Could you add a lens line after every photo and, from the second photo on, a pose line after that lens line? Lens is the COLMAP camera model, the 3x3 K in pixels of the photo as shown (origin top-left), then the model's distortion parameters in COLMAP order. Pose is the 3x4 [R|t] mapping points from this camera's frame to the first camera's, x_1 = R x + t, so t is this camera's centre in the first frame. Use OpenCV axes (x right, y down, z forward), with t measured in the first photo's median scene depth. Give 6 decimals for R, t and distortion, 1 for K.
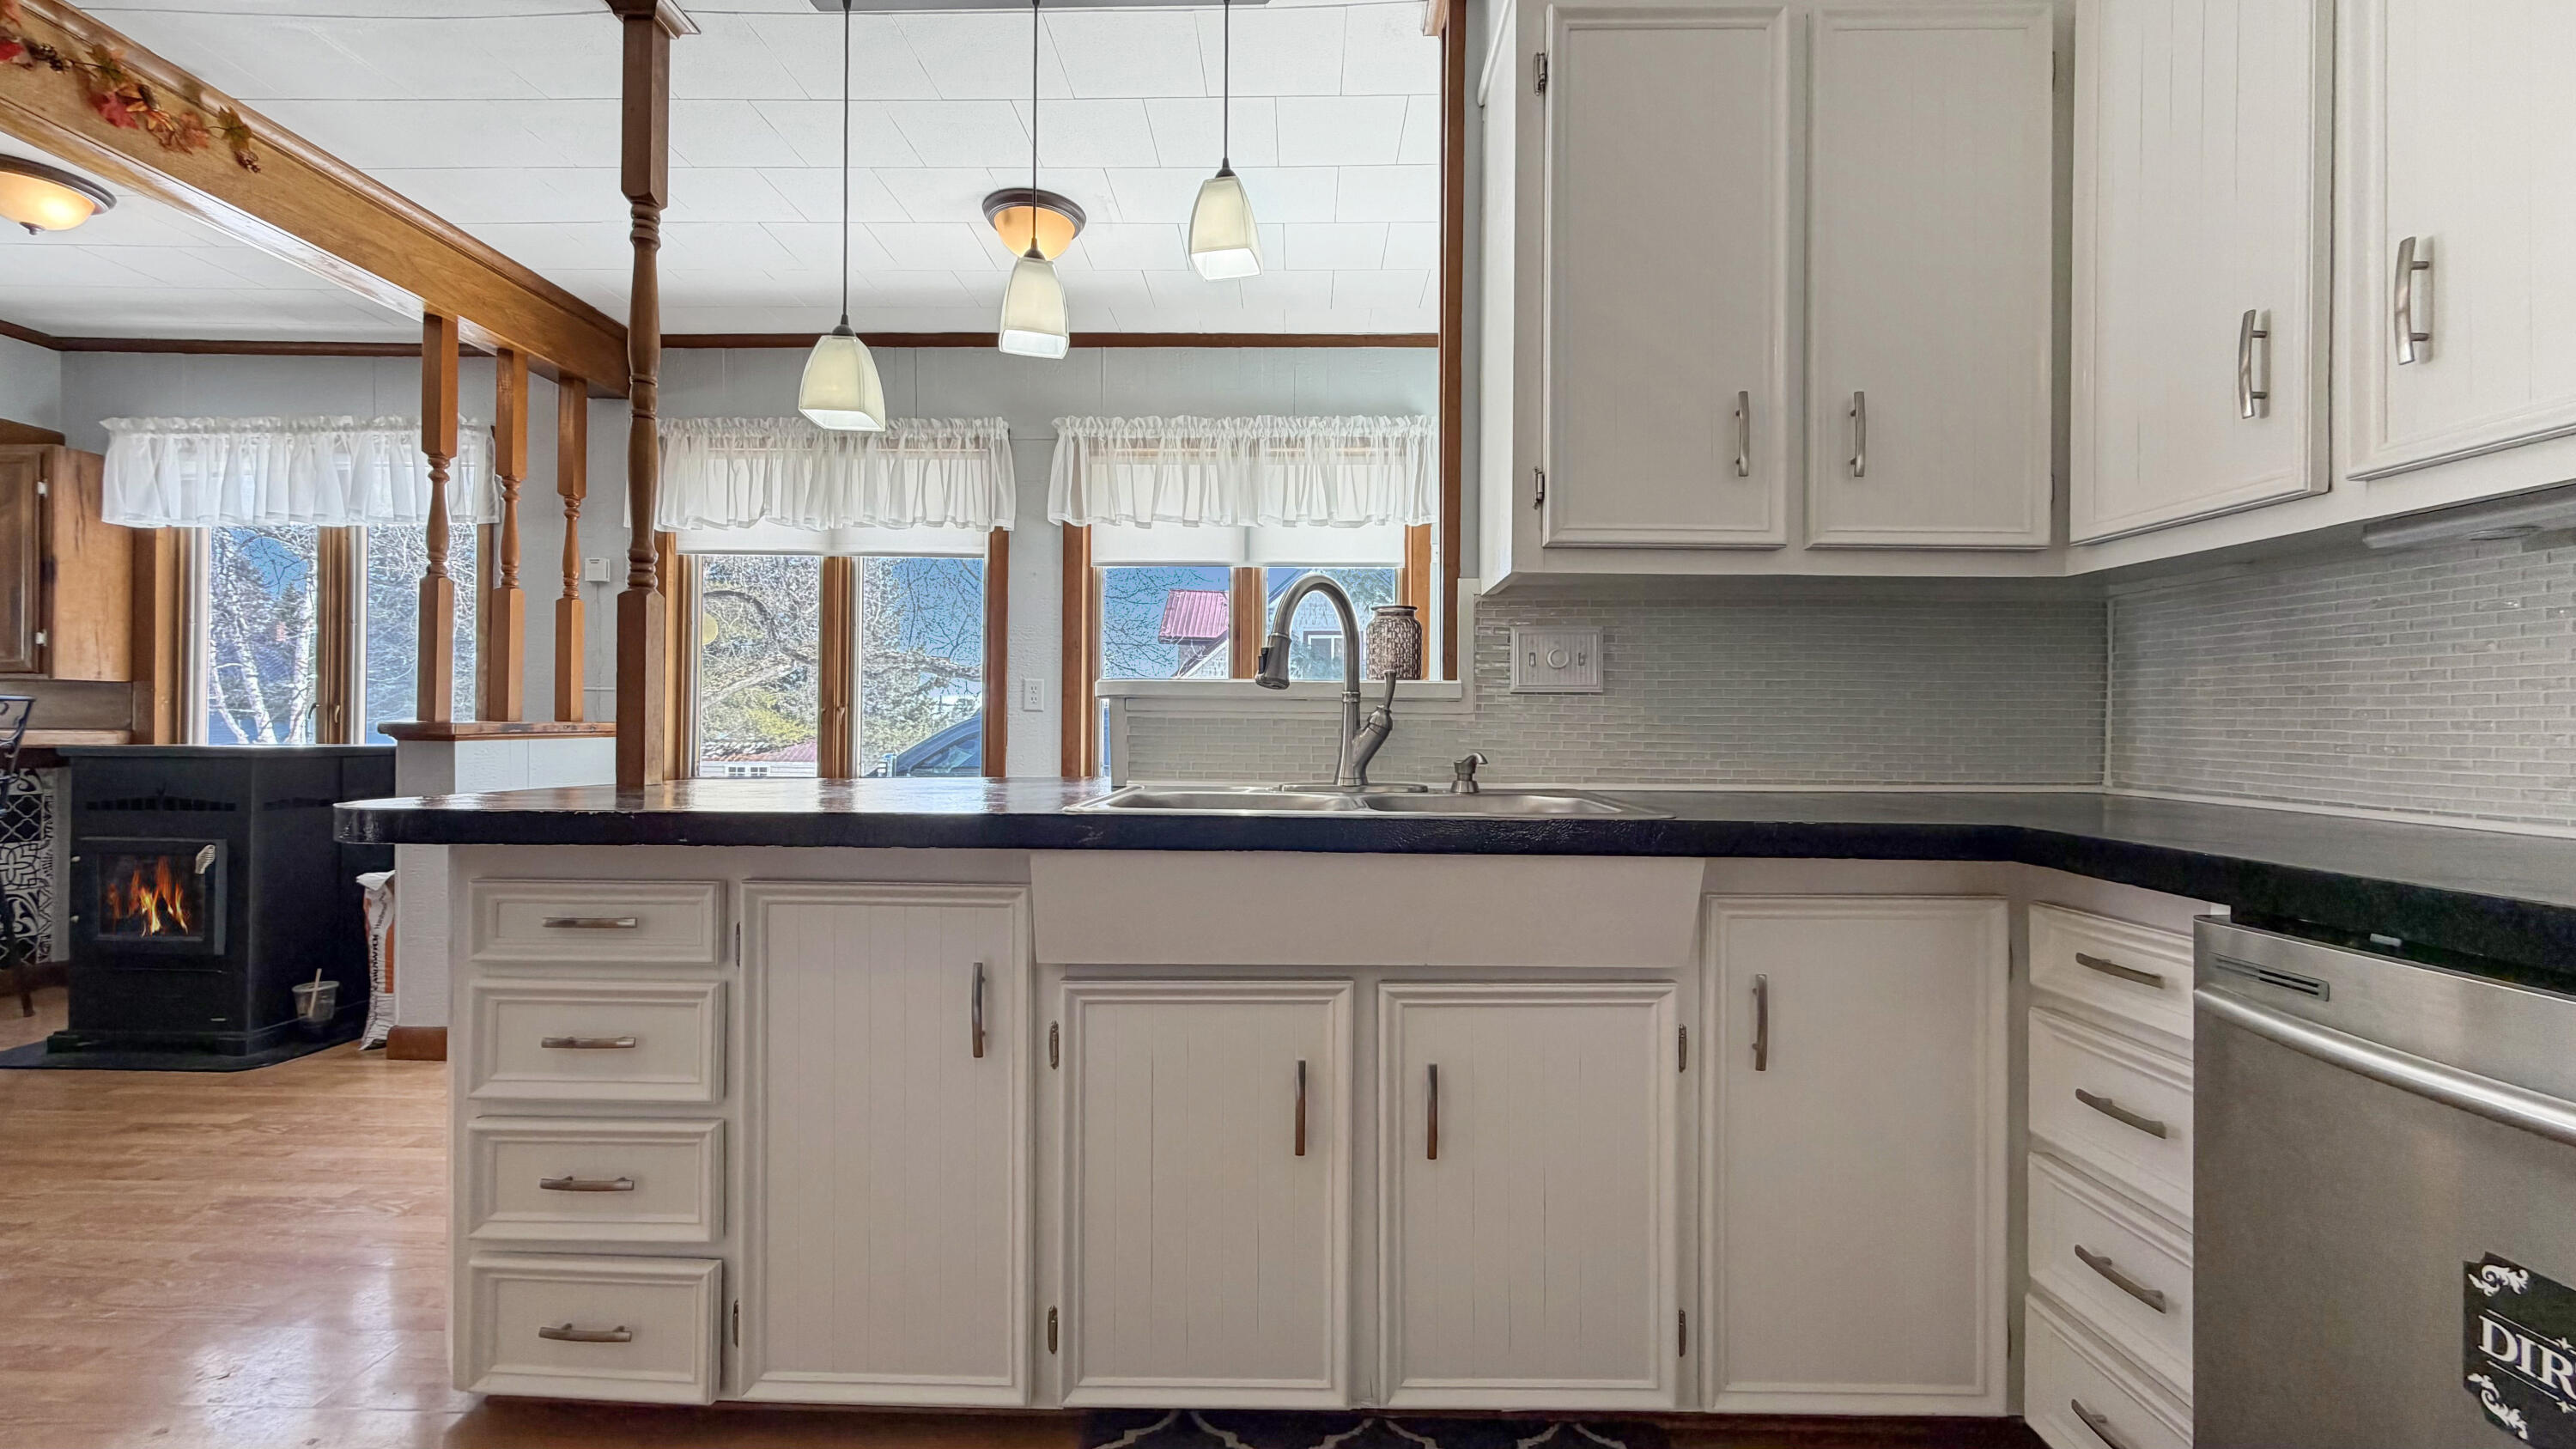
lens RADIAL K [[1029.8, 0, 1284.5], [0, 1029.8, 726.9], [0, 0, 1]] dist [0.000745, 0.000097]
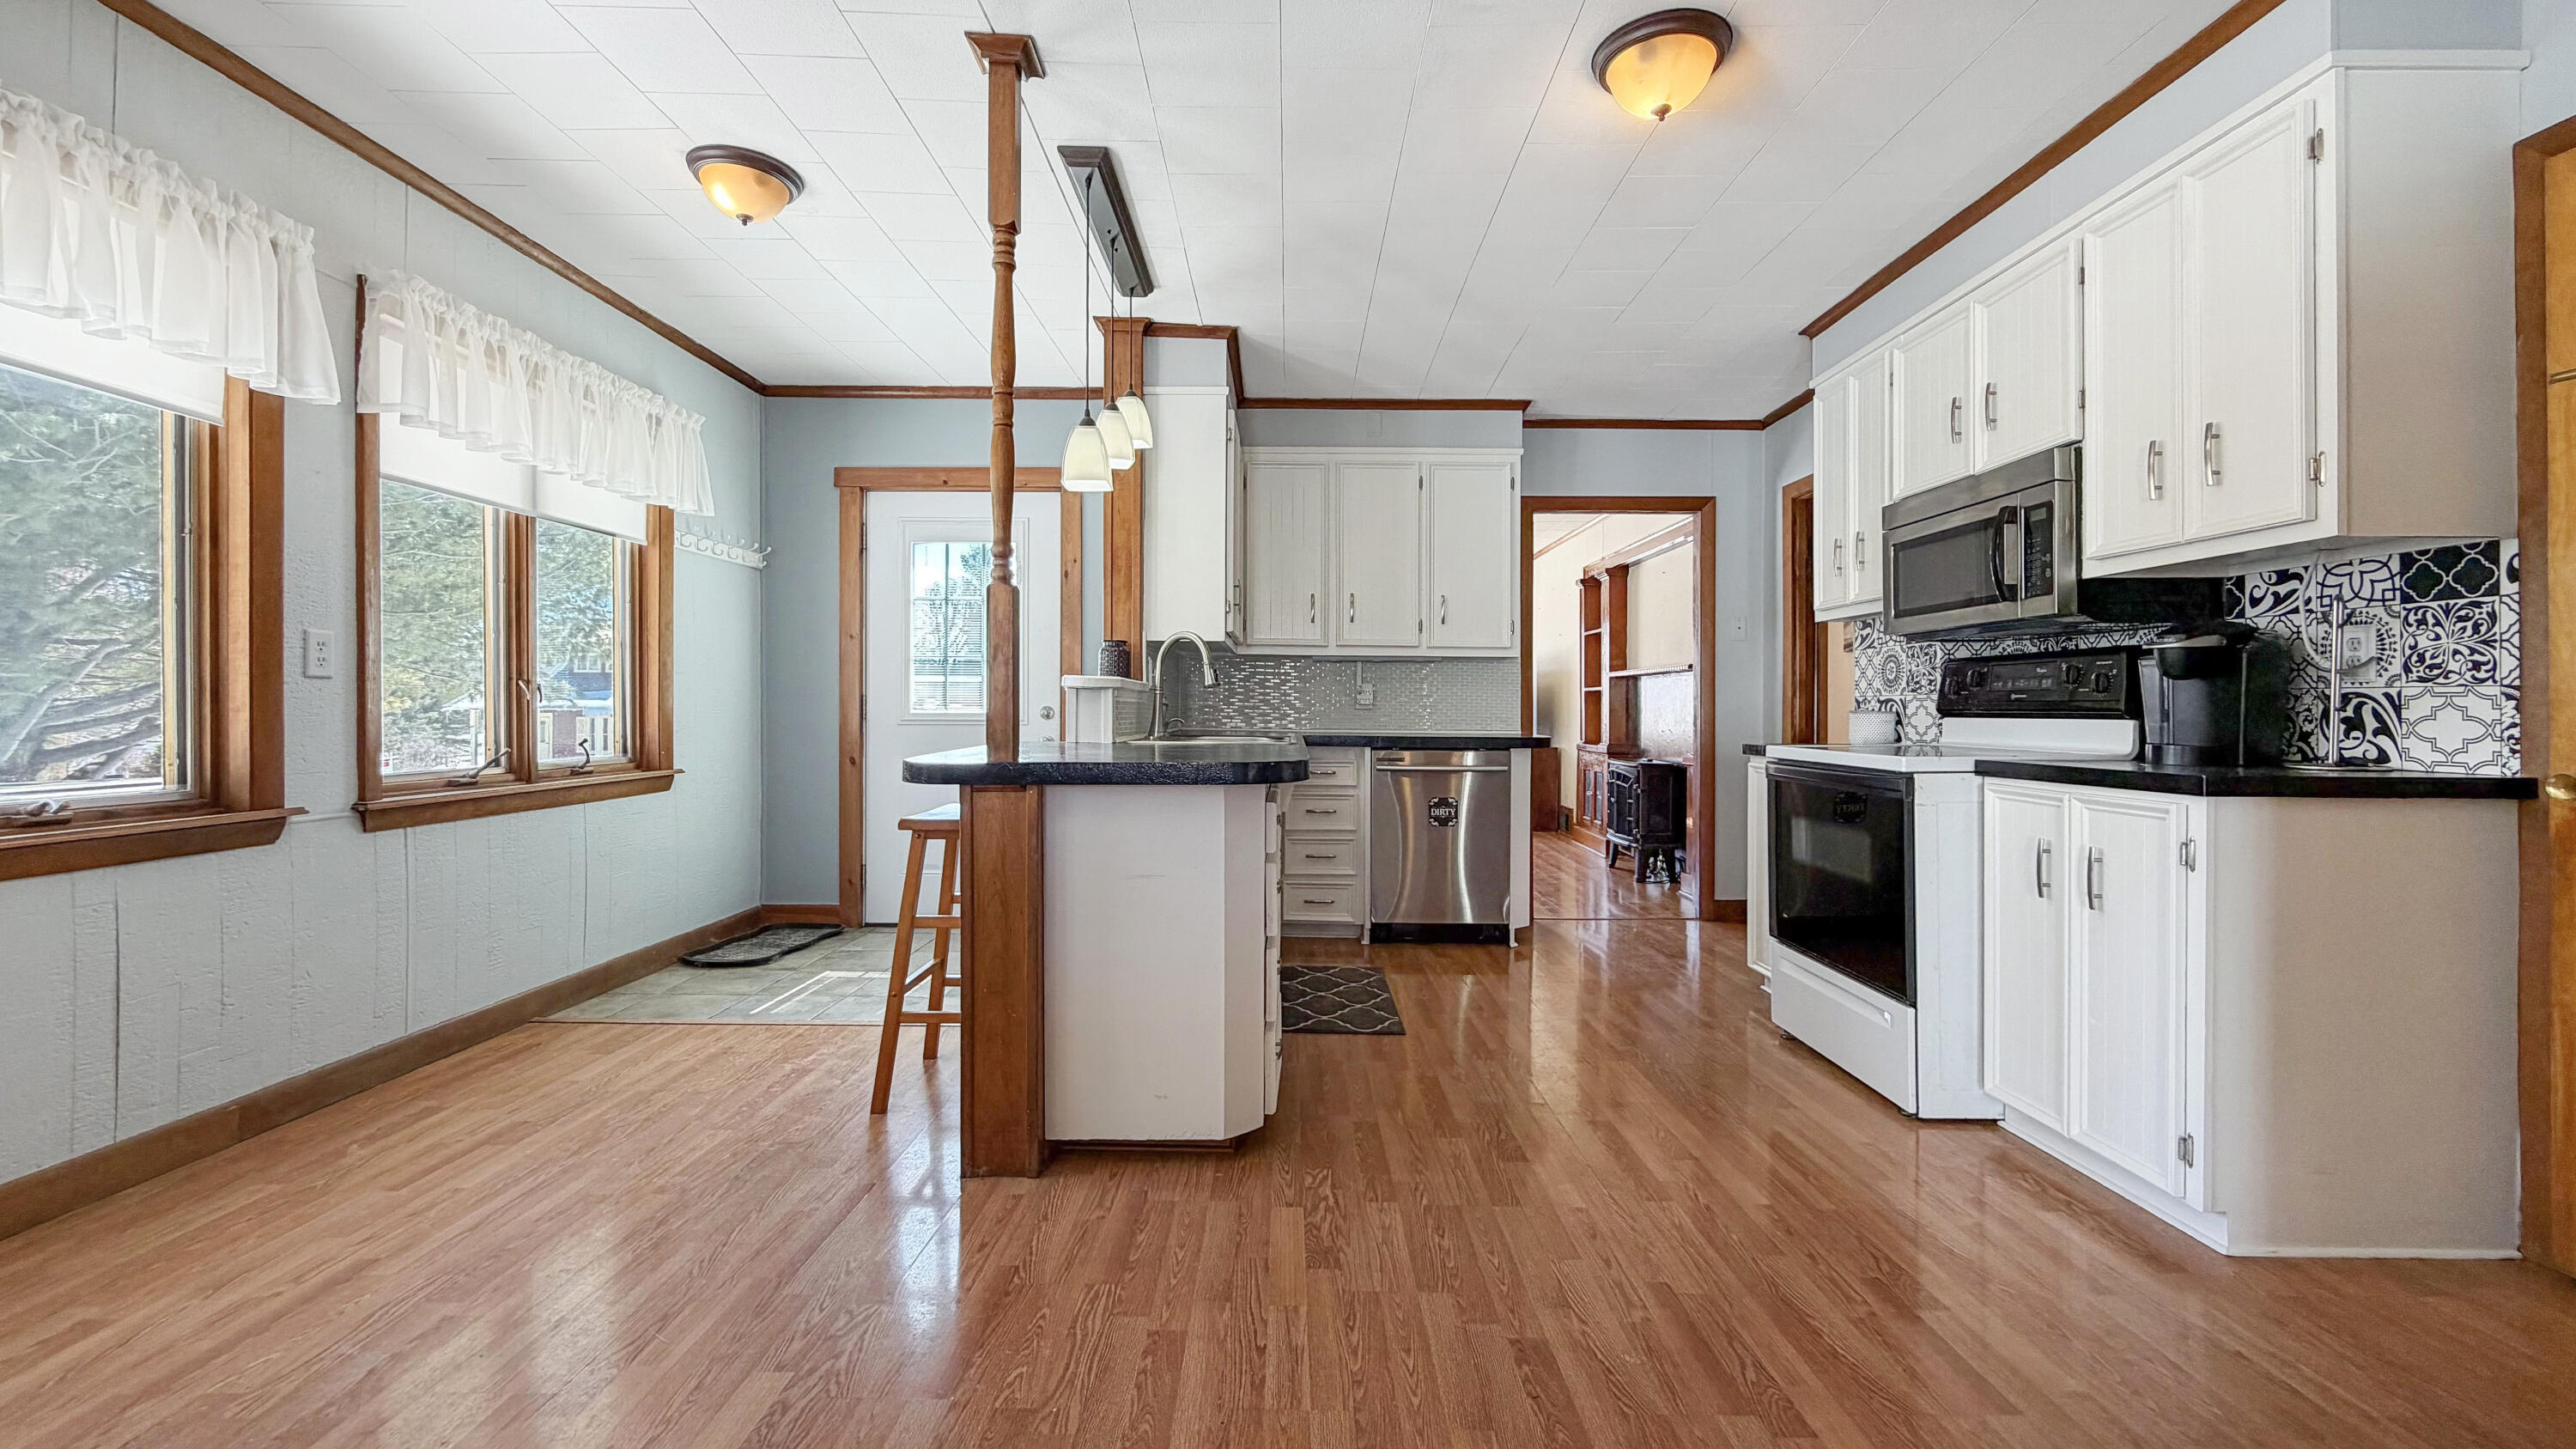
lens RADIAL K [[1038.6, 0, 1283.0], [0, 1038.6, 708.3], [0, 0, 1]] dist [0.000694, 0.000278]
pose [[-0.015394, -0.007587, 0.999853, -1.160622], [-0.007567, 0.999943, 0.007472, -0.007643], [-0.999853, -0.007451, -0.015451, 0.480769]]
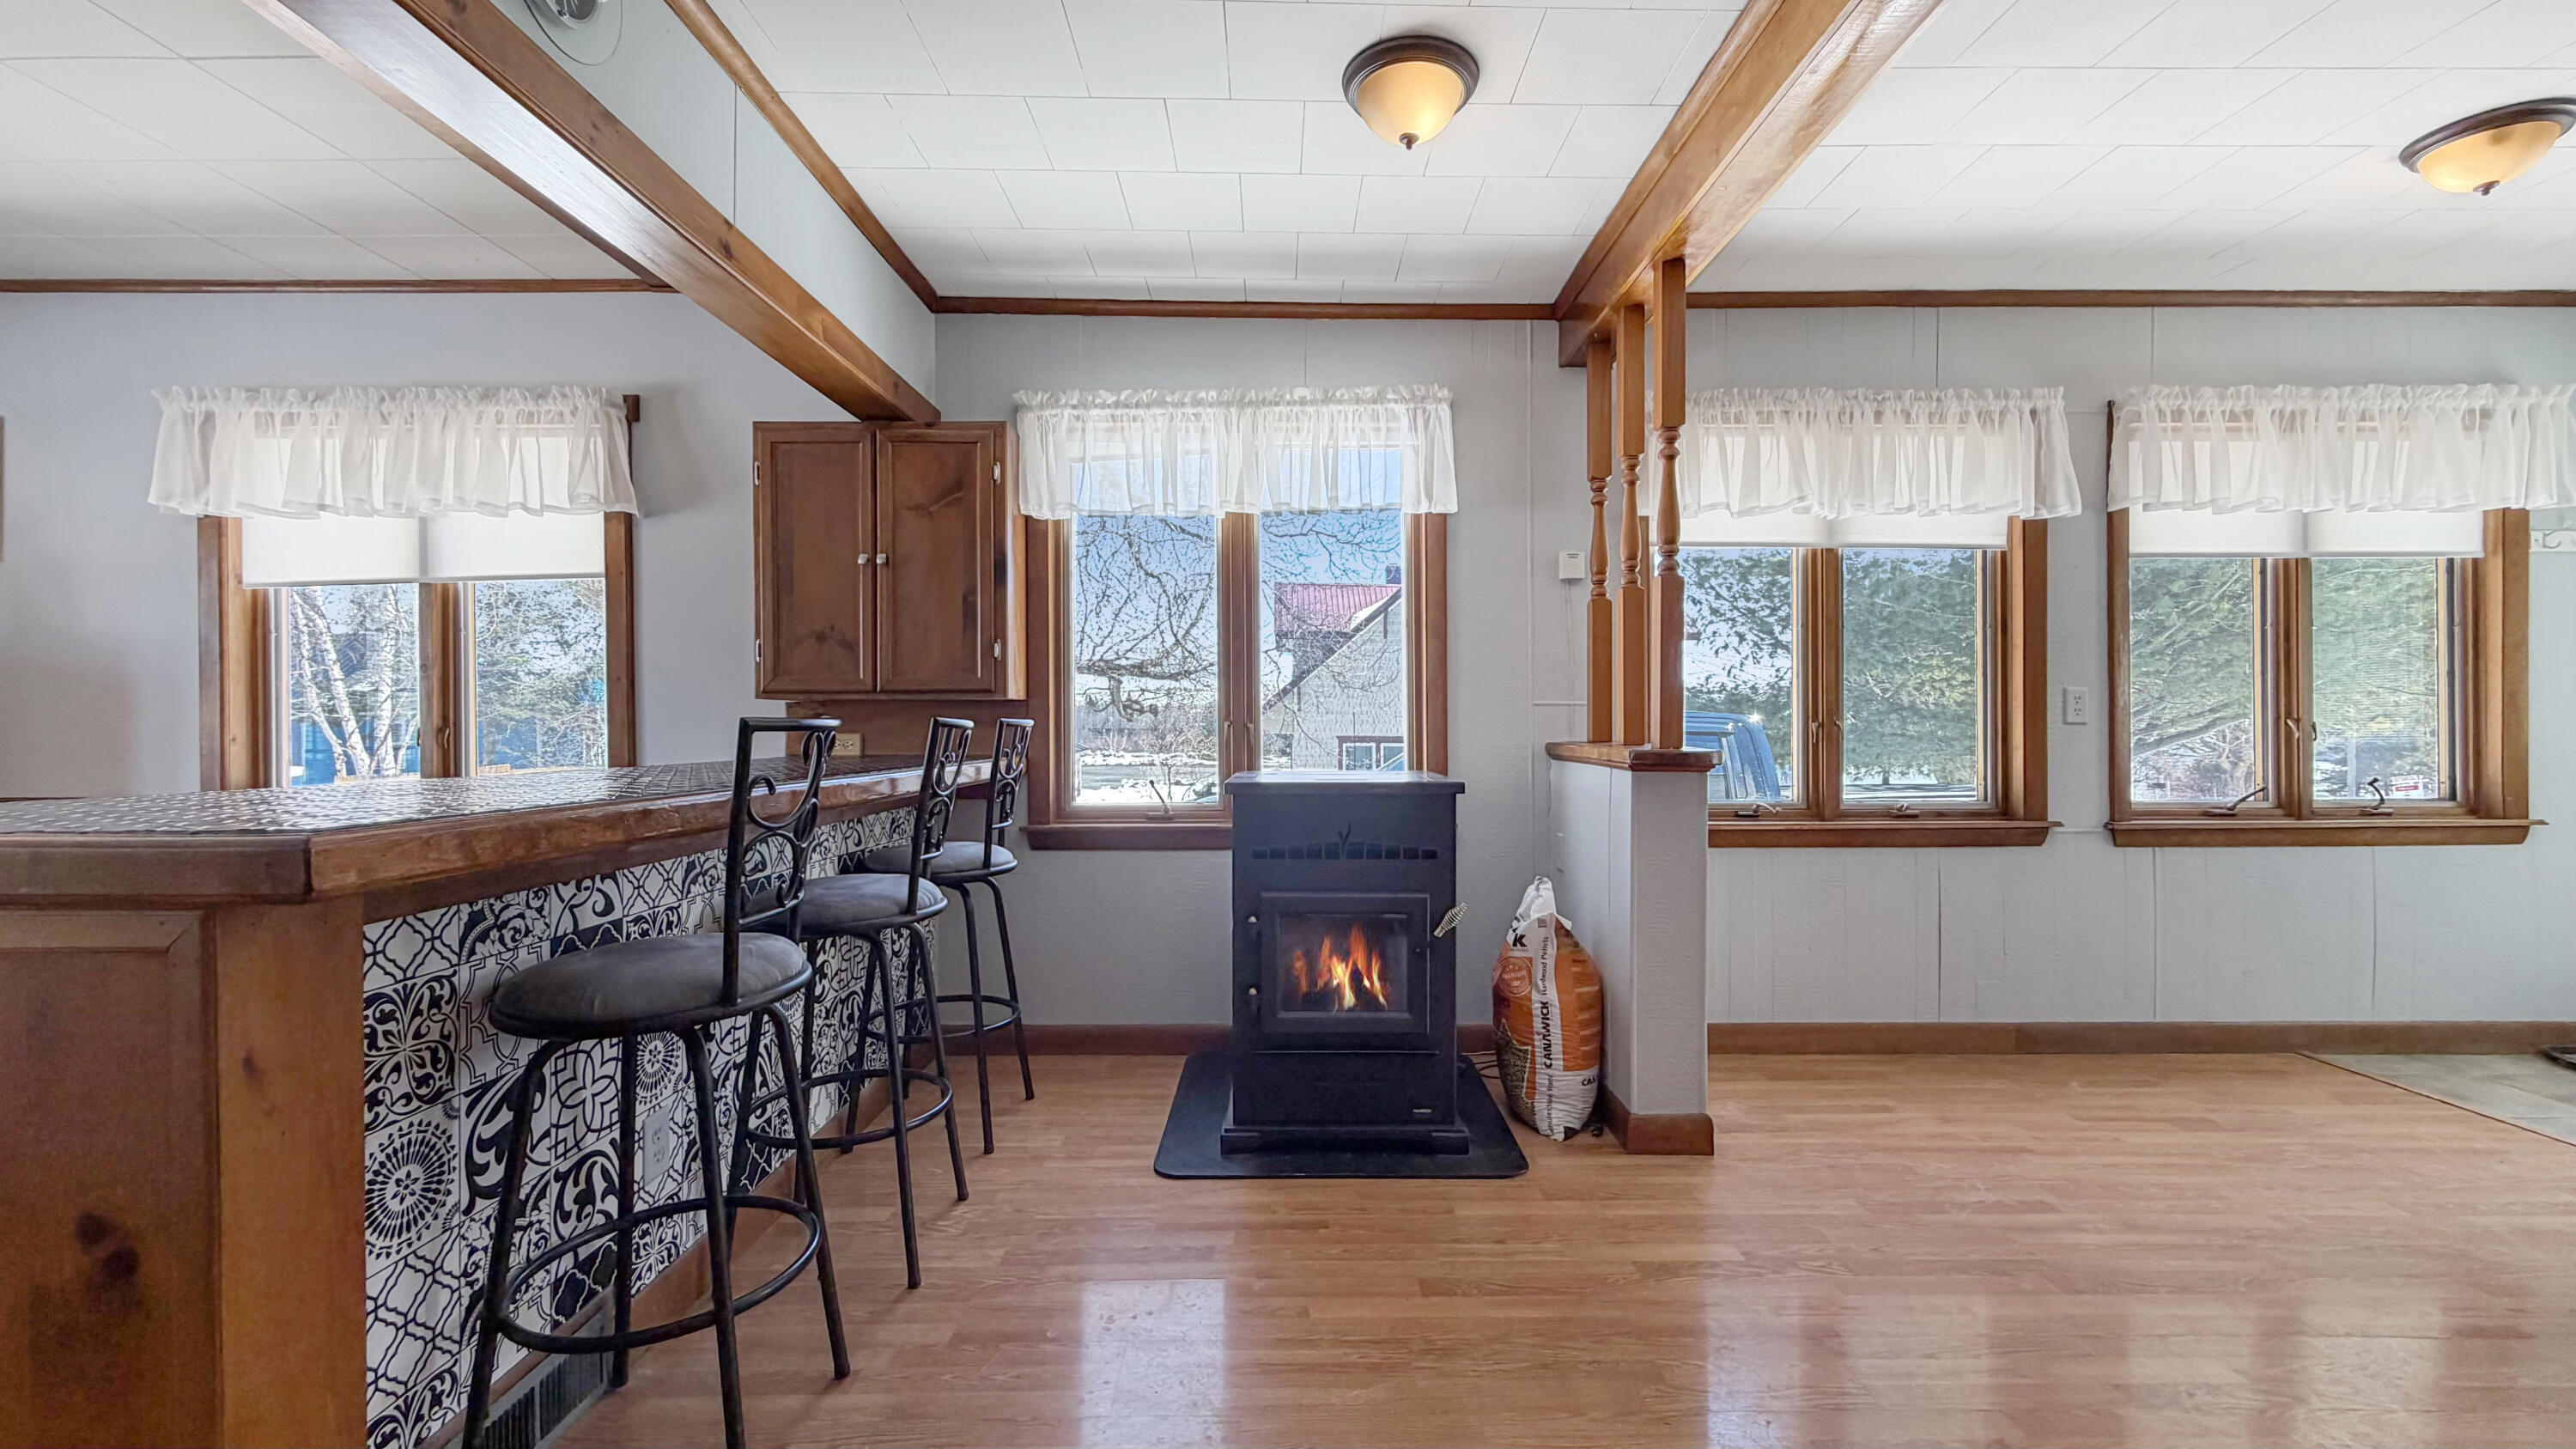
lens RADIAL K [[1029.8, 0, 1284.5], [0, 1029.8, 726.9], [0, 0, 1]] dist [0.000745, 0.000097]
pose [[0.999597, -0.010303, 0.026452, -1.173488], [0.010114, 0.999923, 0.007256, -0.033340], [-0.026525, -0.006985, 0.999624, 0.179953]]
